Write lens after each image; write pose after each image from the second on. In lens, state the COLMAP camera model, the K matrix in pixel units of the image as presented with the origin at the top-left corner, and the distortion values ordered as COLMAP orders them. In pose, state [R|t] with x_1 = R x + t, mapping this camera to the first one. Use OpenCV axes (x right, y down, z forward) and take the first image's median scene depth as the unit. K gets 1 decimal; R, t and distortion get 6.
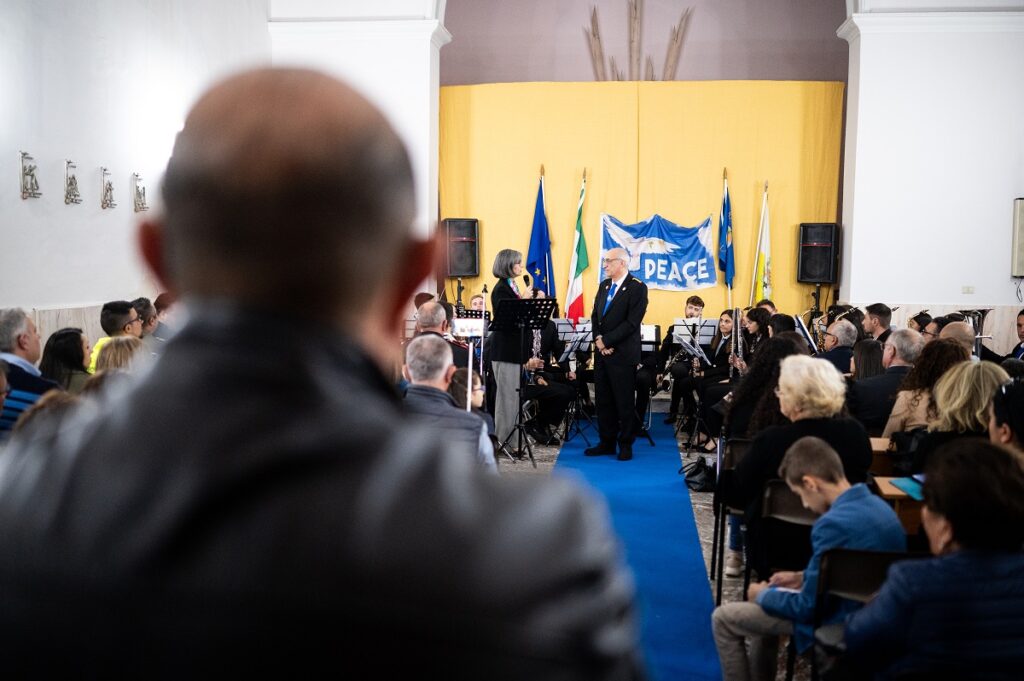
lens RADIAL K [[1023.0, 0, 512.0], [0, 1023.0, 340.5], [0, 0, 1]] dist [-0.005115, 0.008377]
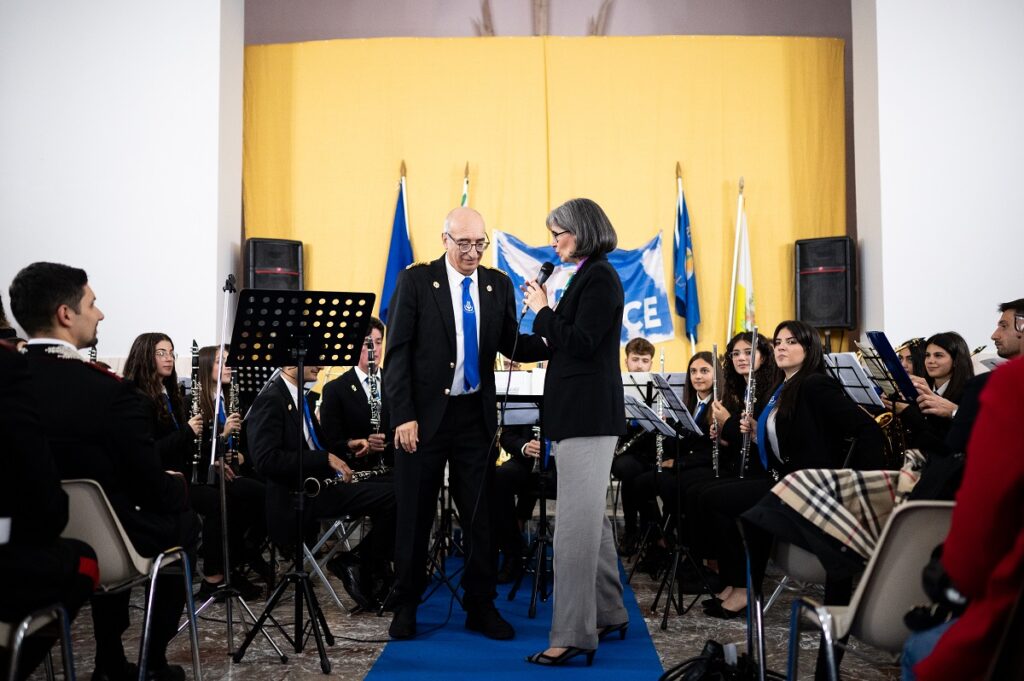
lens RADIAL K [[1023.0, 0, 512.0], [0, 1023.0, 340.5], [0, 0, 1]] dist [-0.005115, 0.008377]
pose [[0.996998, -0.015953, 0.075761, 0.048409], [0.026185, 0.990356, -0.136051, 0.033777], [-0.072860, 0.137626, 0.987801, 0.366244]]
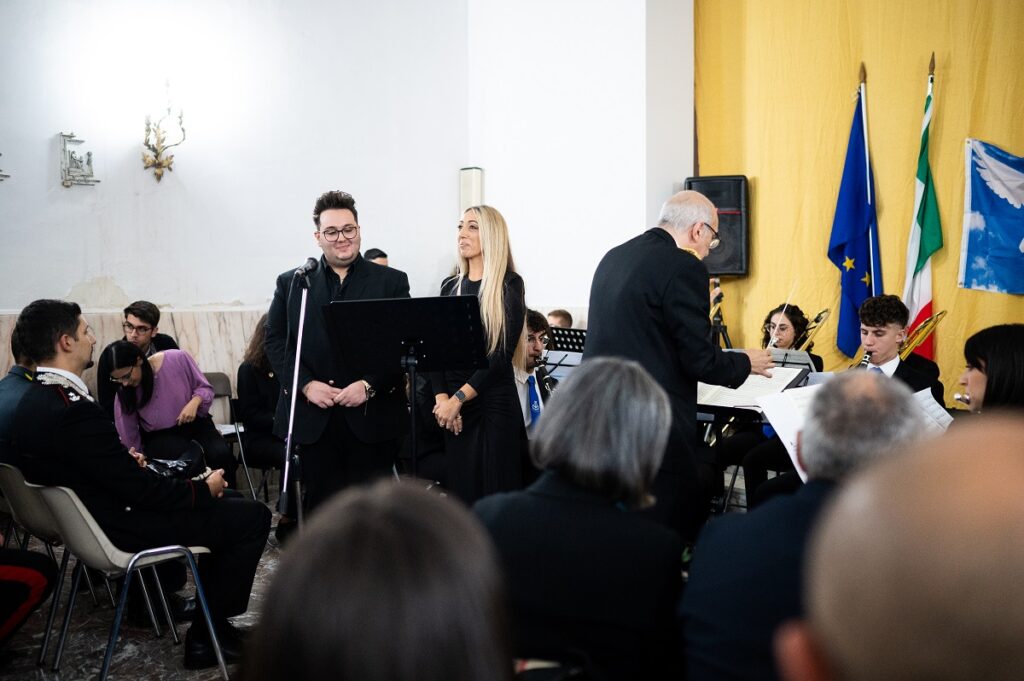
lens RADIAL K [[1023.0, 0, 512.0], [0, 1023.0, 340.5], [0, 0, 1]] dist [-0.005115, 0.008377]
pose [[0.745556, 0.011789, -0.666339, 0.253507], [-0.035348, 0.999136, -0.021873, -0.009031], [0.665505, 0.039861, 0.745328, 0.490664]]
